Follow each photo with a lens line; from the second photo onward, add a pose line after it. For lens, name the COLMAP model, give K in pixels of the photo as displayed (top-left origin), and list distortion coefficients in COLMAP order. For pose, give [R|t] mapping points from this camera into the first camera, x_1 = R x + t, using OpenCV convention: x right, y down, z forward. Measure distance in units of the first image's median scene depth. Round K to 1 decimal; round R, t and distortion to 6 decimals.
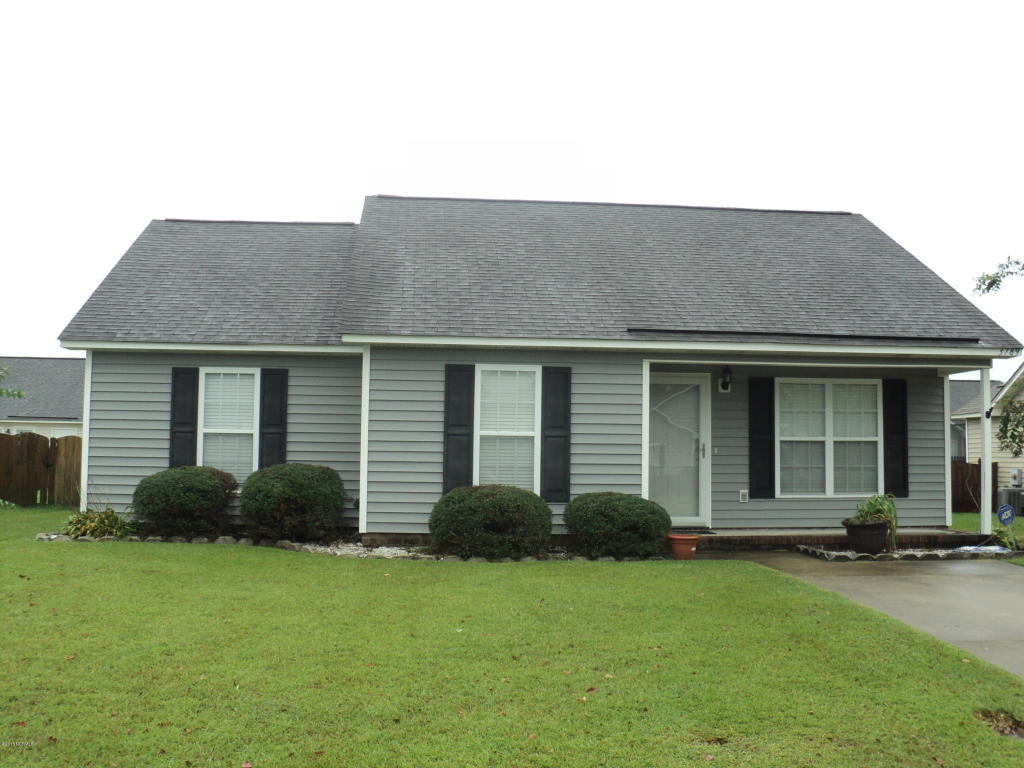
lens RADIAL K [[1059.6, 0, 514.5], [0, 1059.6, 376.8], [0, 0, 1]] dist [-0.218485, 0.251185]
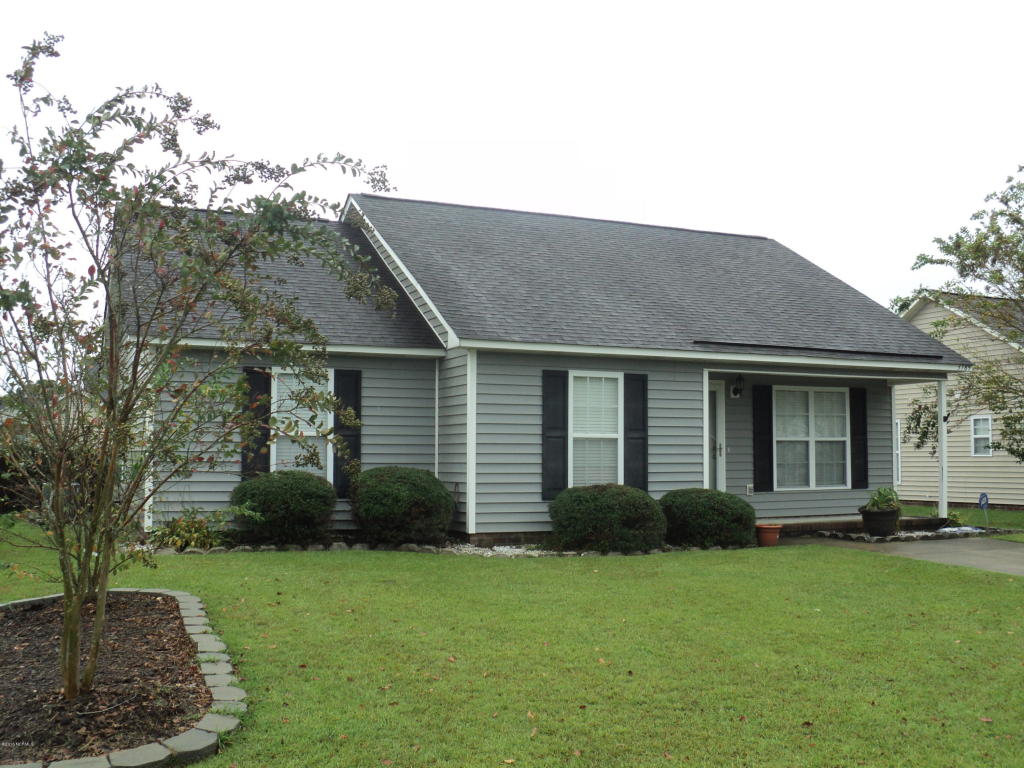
lens RADIAL K [[1059.6, 0, 514.5], [0, 1059.6, 376.8], [0, 0, 1]] dist [-0.218485, 0.251185]
pose [[0.945648, 0.016158, 0.324791, -0.431081], [-0.018199, 0.999829, 0.003248, -0.007877], [-0.324683, -0.008982, 0.945780, 0.016626]]
